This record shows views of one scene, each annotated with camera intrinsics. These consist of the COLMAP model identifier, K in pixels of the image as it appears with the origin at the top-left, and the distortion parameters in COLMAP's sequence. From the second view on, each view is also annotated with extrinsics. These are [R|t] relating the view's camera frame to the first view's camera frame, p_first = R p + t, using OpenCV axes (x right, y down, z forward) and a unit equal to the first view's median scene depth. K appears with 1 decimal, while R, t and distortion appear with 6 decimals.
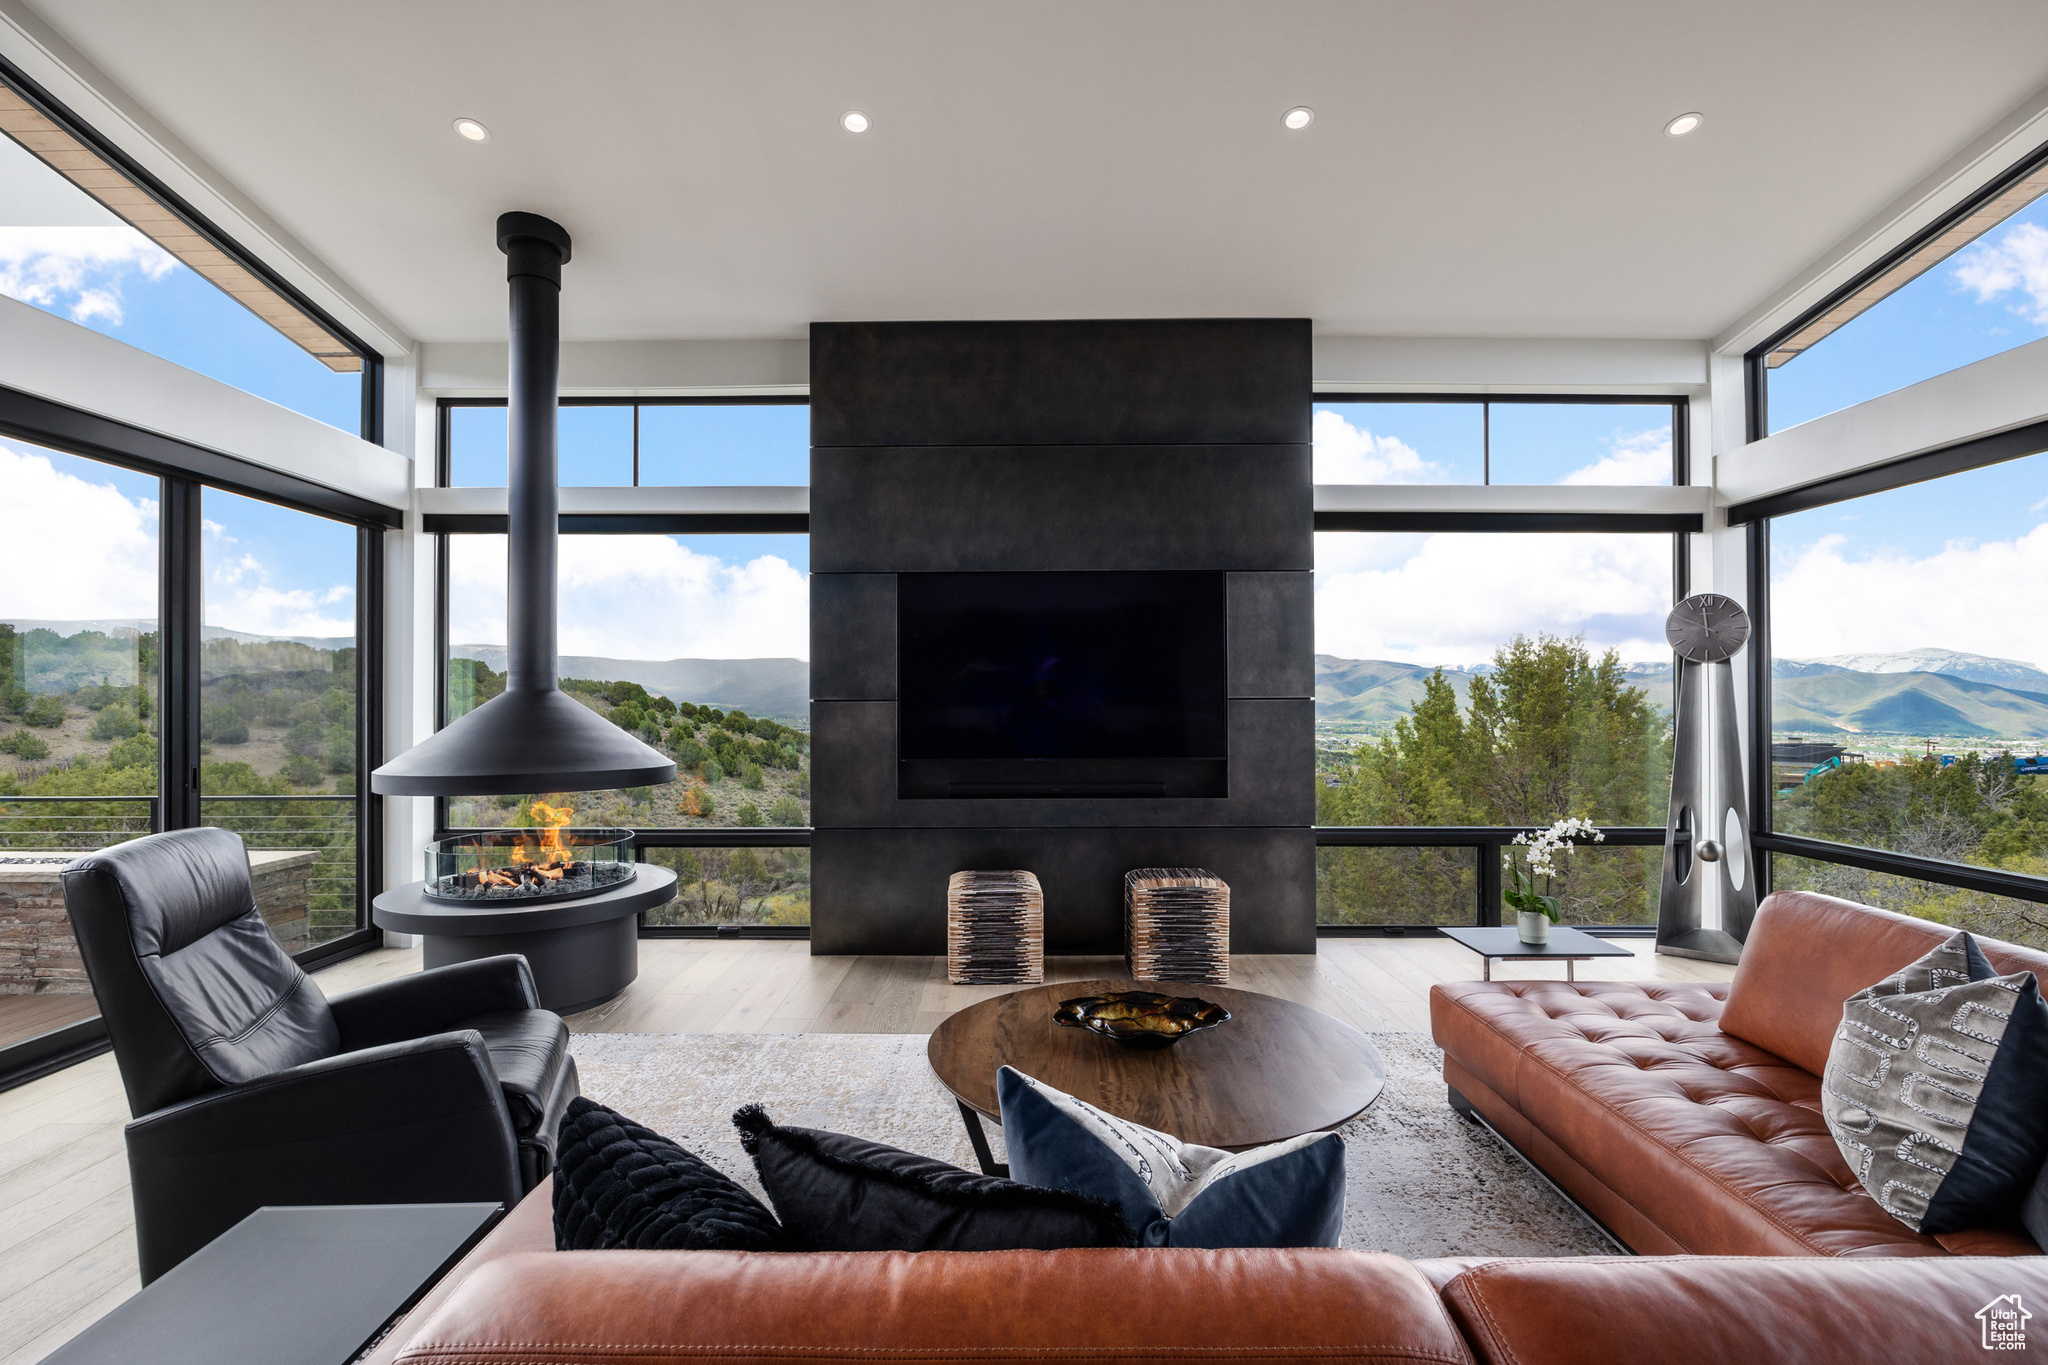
lens RADIAL K [[950.5, 0, 1039.6], [0, 950.5, 694.9], [0, 0, 1]] dist [-0.016844, -0.000022]
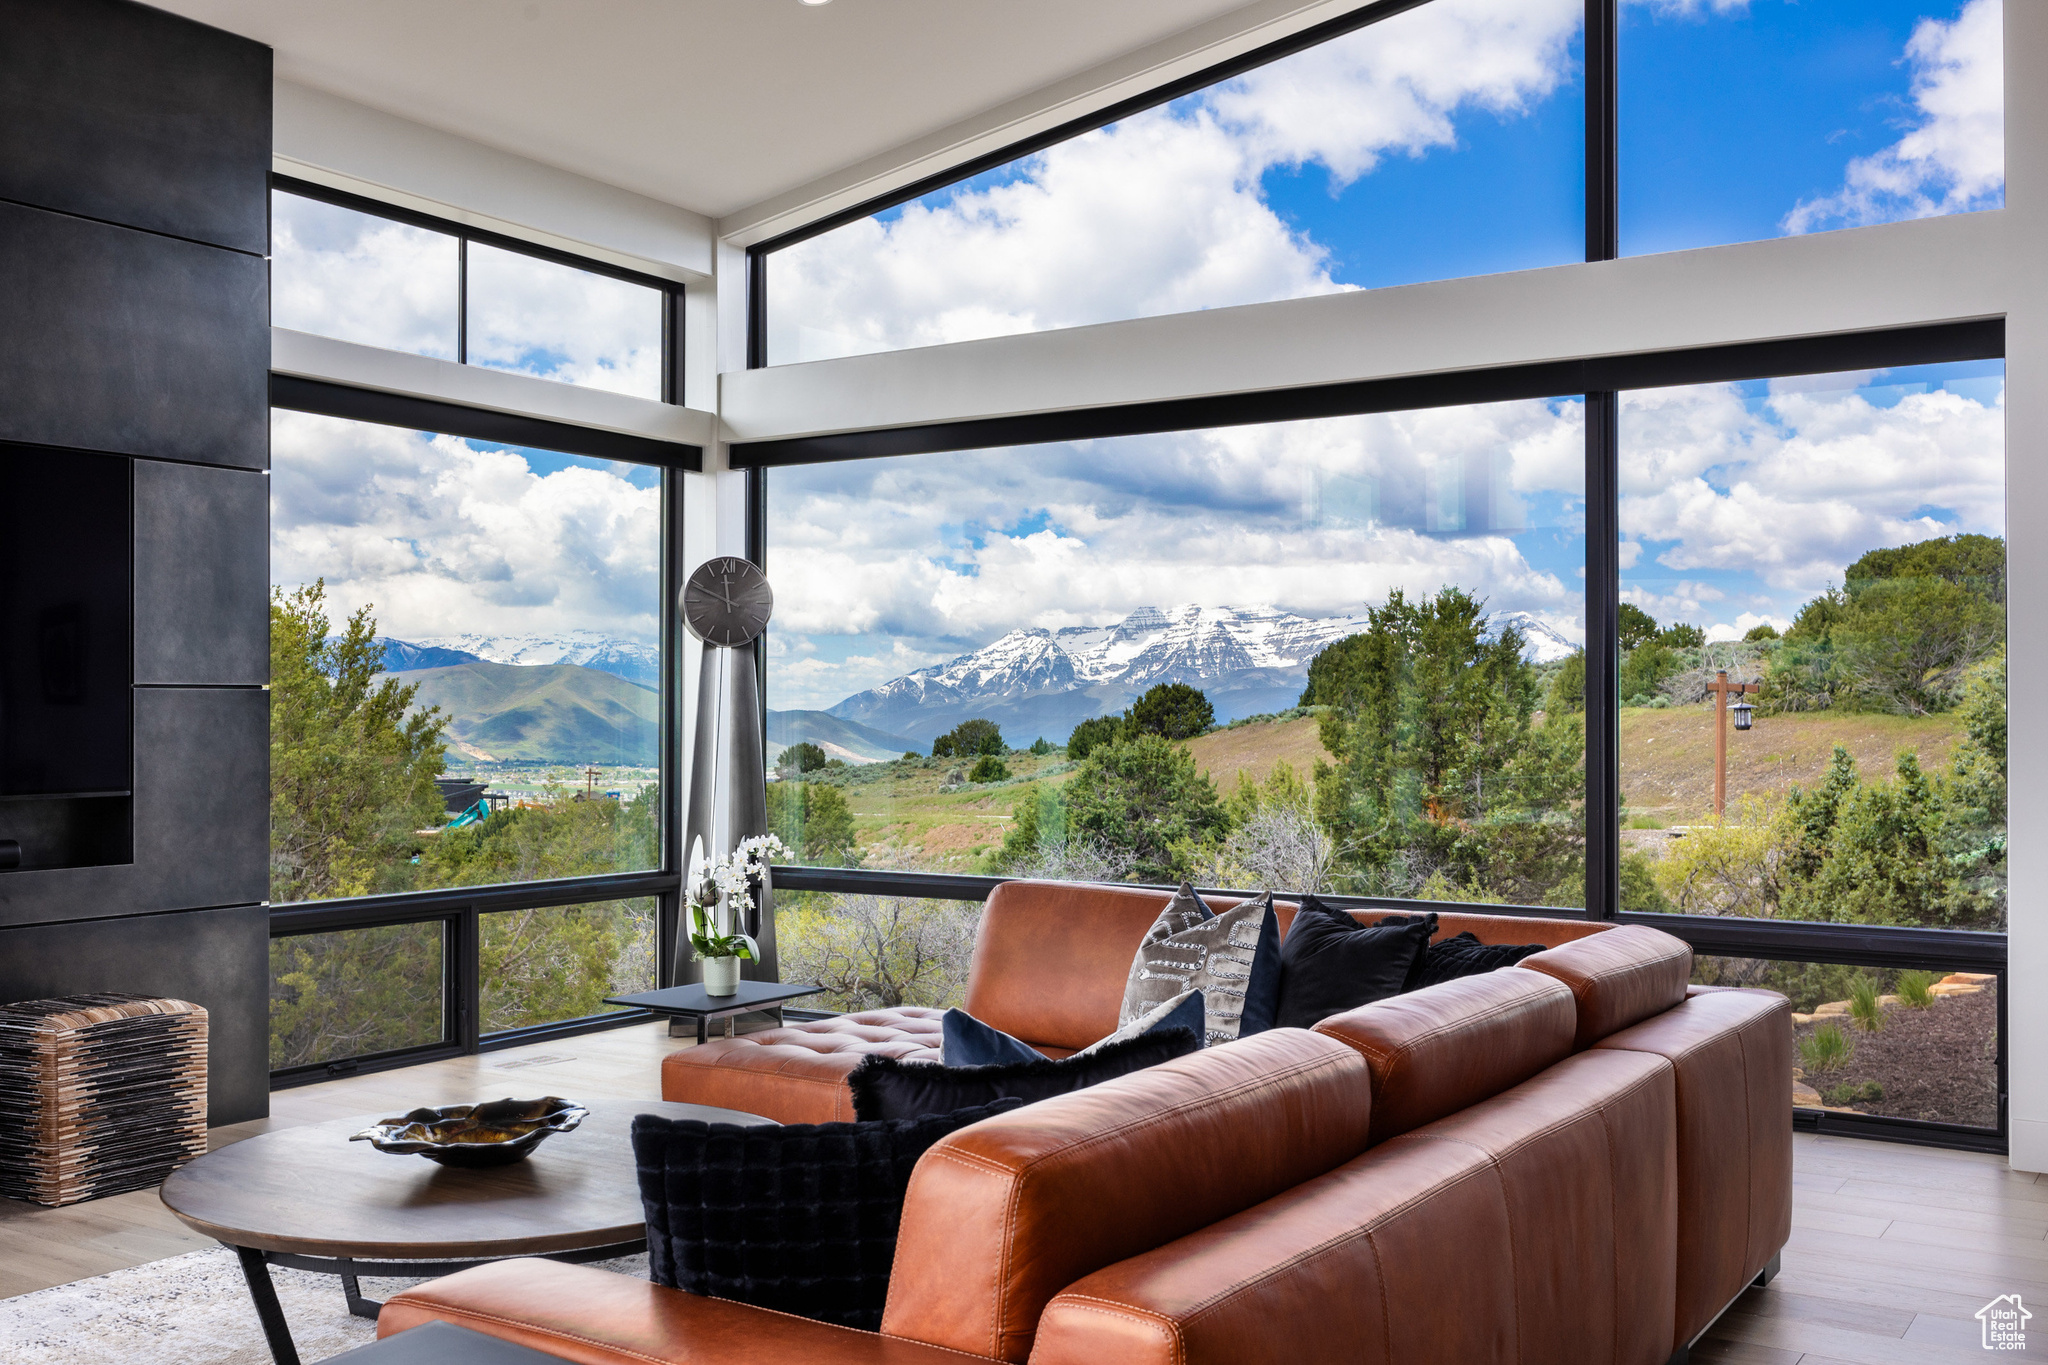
lens RADIAL K [[2029.2, 0, 1102.9], [0, 2029.2, 683.2], [0, 0, 1]] dist [-0.003005, -0.007829]
pose [[0.501052, 0.015371, 0.865281, -0.545268], [-0.009232, 0.999880, -0.012416, 0.012426], [-0.865368, -0.001767, 0.501134, -0.088523]]
